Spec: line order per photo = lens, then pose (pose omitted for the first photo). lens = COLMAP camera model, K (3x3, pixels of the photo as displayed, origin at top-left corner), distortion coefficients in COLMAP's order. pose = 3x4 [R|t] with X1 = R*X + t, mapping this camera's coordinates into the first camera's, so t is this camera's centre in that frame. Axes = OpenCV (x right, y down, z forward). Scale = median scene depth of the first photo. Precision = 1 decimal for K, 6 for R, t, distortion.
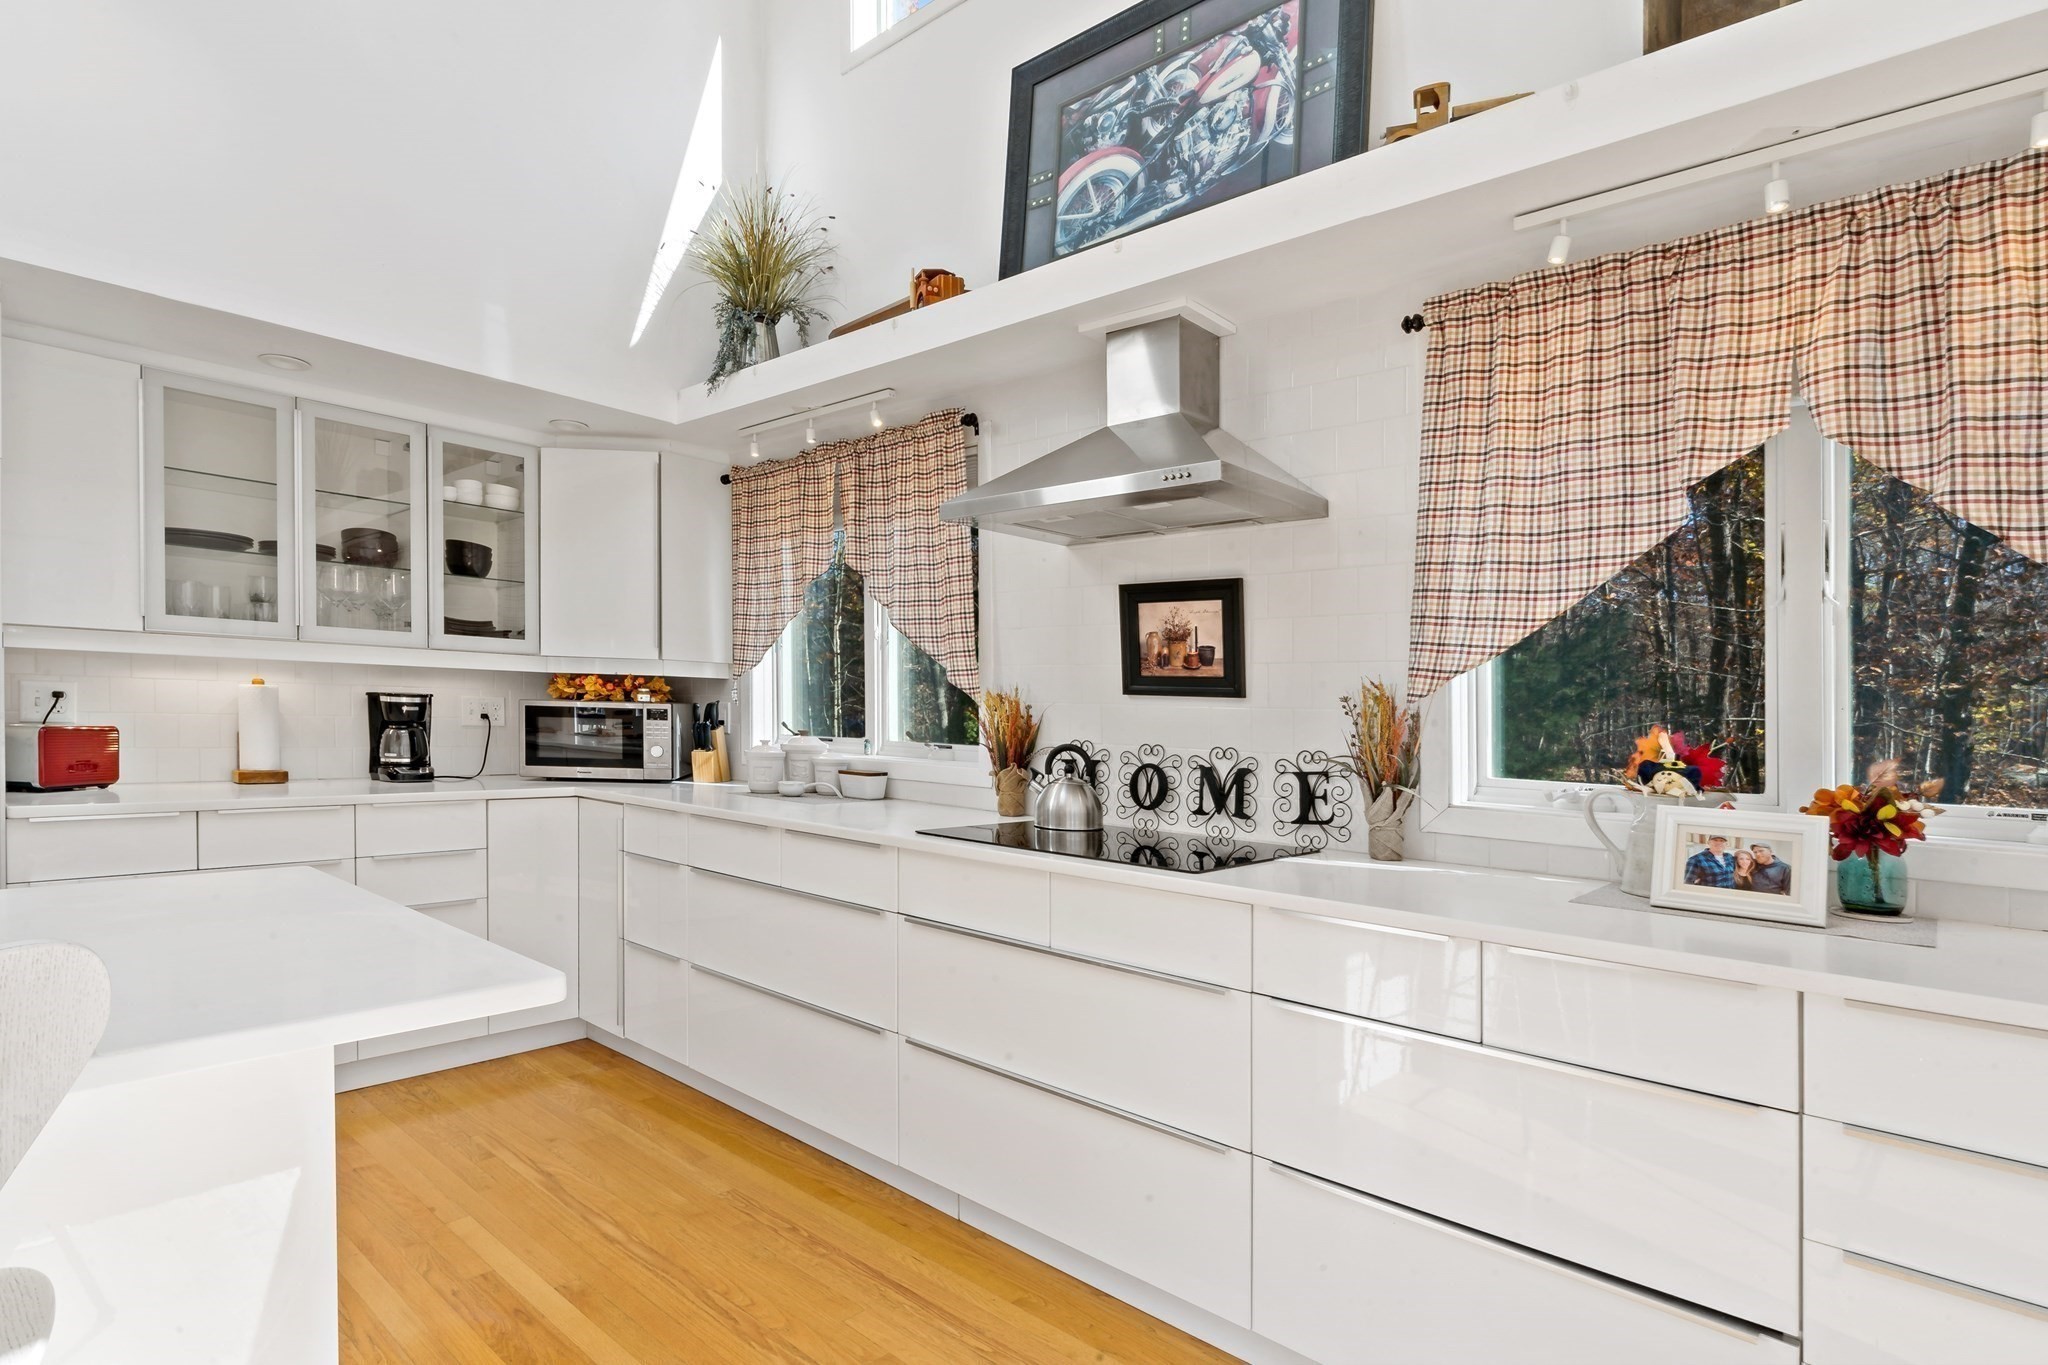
lens RADIAL K [[1035.1, 0, 926.0], [0, 1035.1, 718.8], [0, 0, 1]] dist [-0.008745, 0.004529]
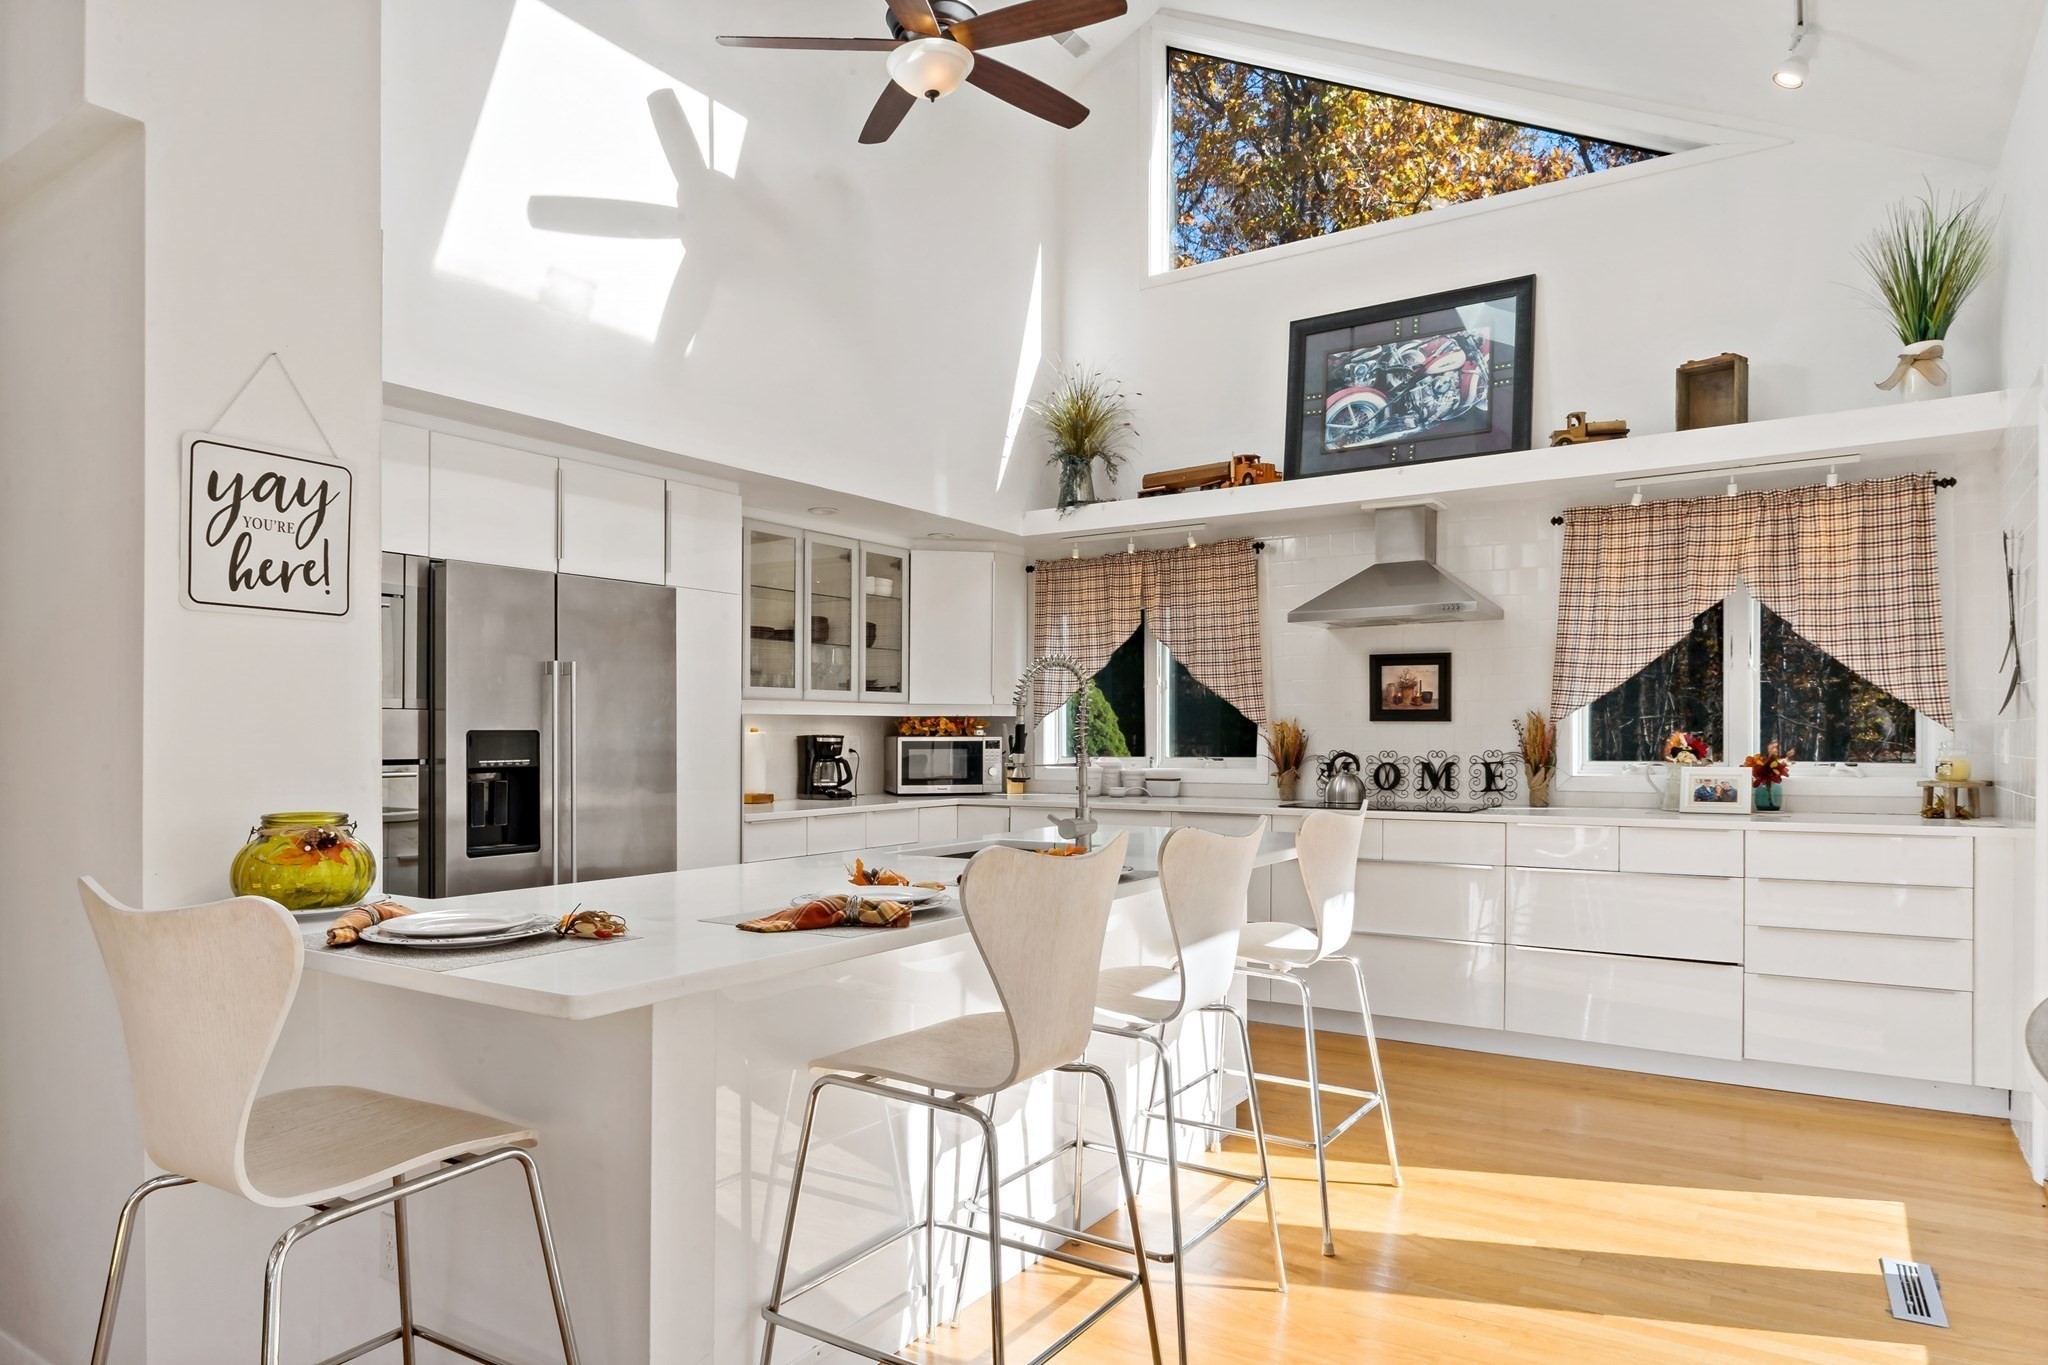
lens RADIAL K [[1211.9, 0, 998.9], [0, 1211.9, 814.9], [0, 0, 1]] dist [0.003234, -0.002005]
pose [[0.984851, -0.038949, 0.168971, -0.779375], [0.029931, 0.998004, 0.055599, 0.000274], [-0.170800, -0.049699, 0.984052, -0.868813]]
